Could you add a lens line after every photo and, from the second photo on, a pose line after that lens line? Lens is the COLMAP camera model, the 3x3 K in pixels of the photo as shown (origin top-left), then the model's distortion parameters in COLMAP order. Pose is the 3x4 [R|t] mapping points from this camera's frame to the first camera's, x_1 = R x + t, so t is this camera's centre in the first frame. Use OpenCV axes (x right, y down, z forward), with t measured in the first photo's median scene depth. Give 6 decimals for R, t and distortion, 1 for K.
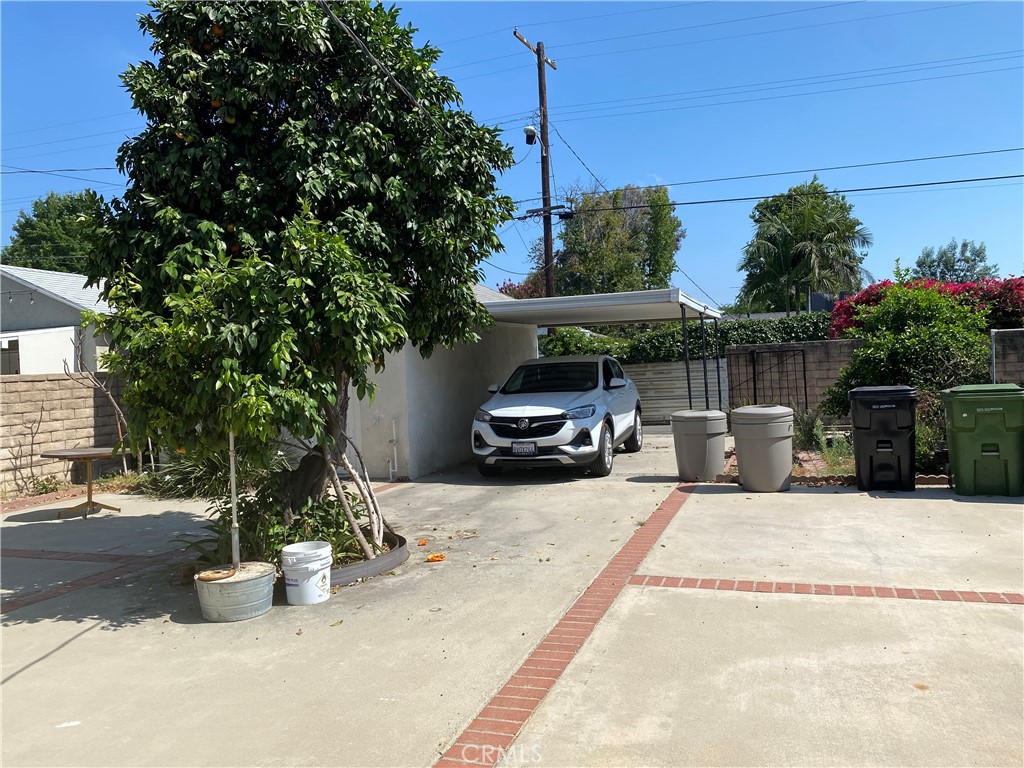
lens RADIAL K [[772.9, 0, 512.0], [0, 772.9, 384.0], [0, 0, 1]] dist [0.012798, -0.011995]
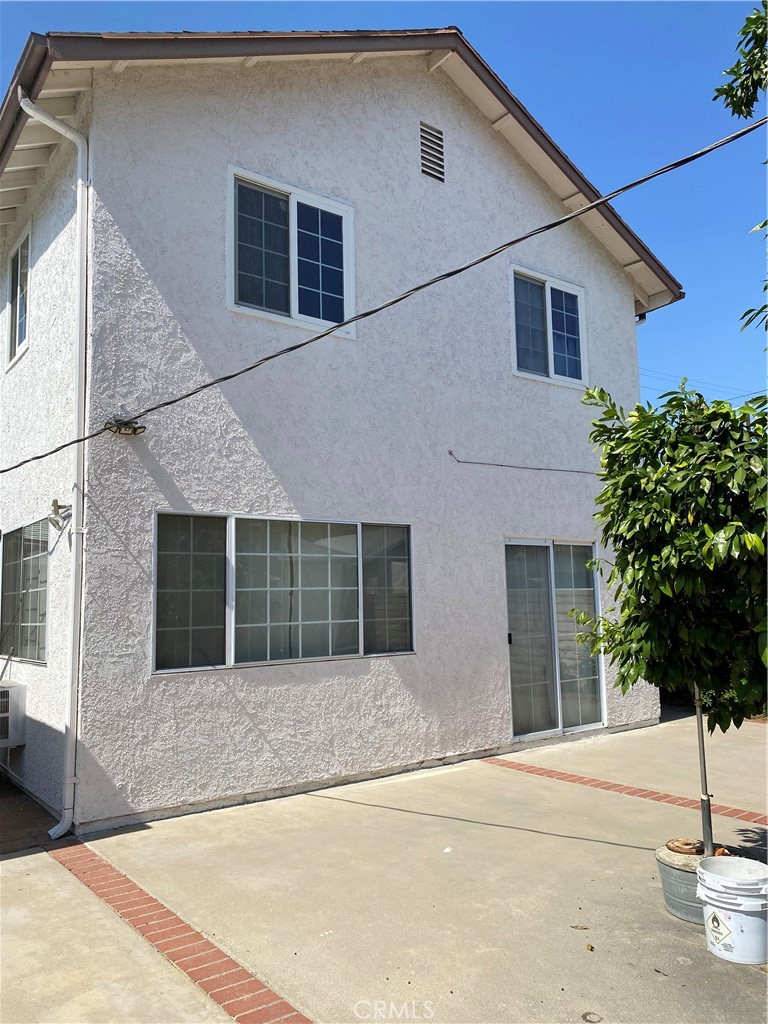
lens RADIAL K [[772.9, 0, 384.0], [0, 772.9, 512.0], [0, 0, 1]] dist [0.012798, -0.011995]
pose [[-0.539231, -0.039275, -0.841242, 0.535824], [0.030673, 0.997333, -0.066224, -0.068884], [0.841599, -0.061513, -0.536588, 1.269392]]
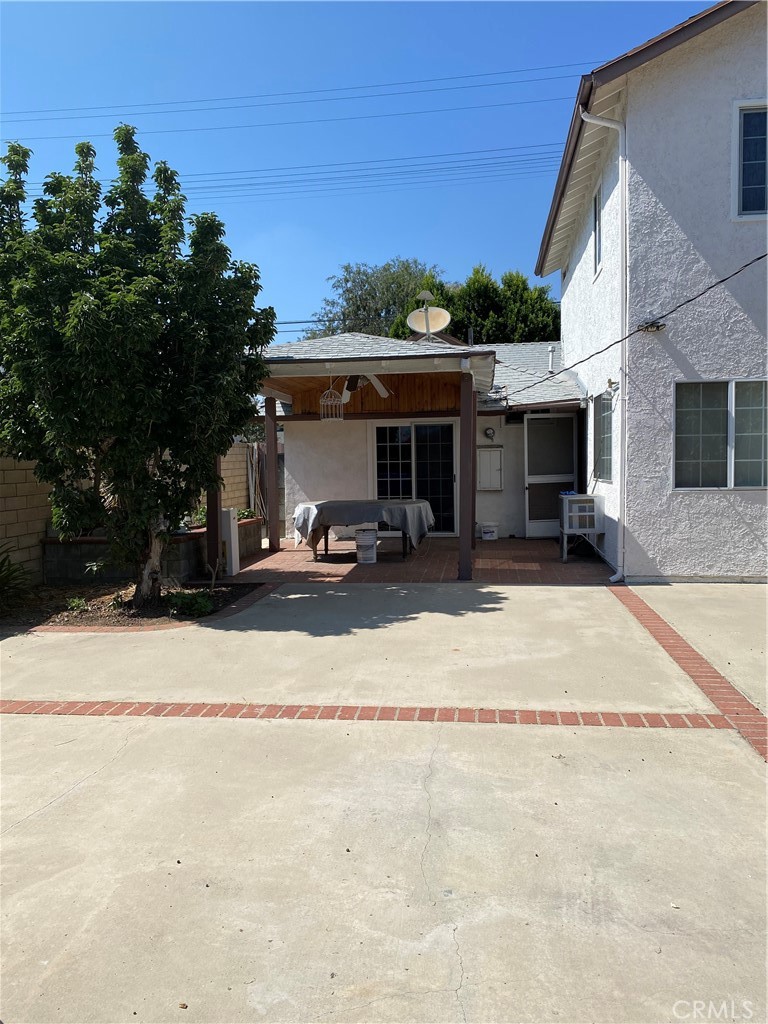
lens RADIAL K [[772.9, 0, 384.0], [0, 772.9, 512.0], [0, 0, 1]] dist [0.012798, -0.011995]
pose [[-0.975065, 0.077310, -0.208018, 0.772481], [0.057086, 0.993193, 0.101533, -0.082928], [0.214452, 0.087127, -0.972841, 1.985363]]
